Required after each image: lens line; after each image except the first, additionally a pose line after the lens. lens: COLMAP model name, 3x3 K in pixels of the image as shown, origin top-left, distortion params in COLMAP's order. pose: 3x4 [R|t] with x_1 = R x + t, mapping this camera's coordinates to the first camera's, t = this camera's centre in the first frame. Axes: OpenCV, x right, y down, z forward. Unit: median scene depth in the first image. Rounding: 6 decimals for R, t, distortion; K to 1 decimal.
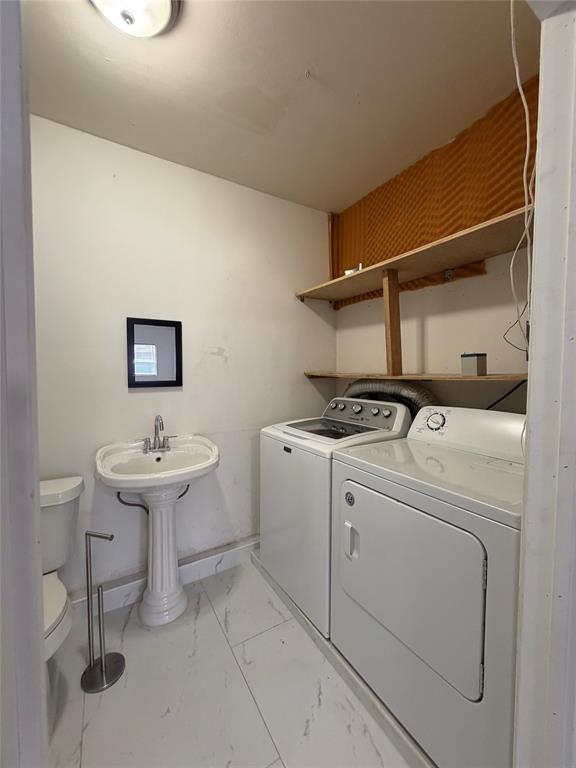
lens RADIAL K [[308.0, 0, 287.4], [0, 308.0, 384.4], [0, 0, 1]] dist [-0.007163, 0.001353]
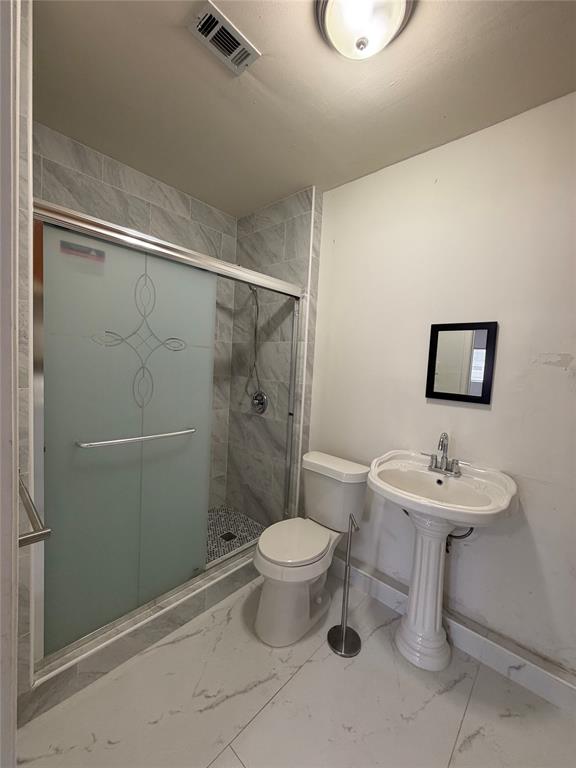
lens RADIAL K [[308.0, 0, 288.2], [0, 308.0, 382.4], [0, 0, 1]] dist [-0.007163, 0.001353]
pose [[0.273060, 0.074111, -0.959138, 0.282389], [-0.101656, 0.993669, 0.047838, -0.037705], [0.956611, 0.084440, 0.278865, 0.311264]]
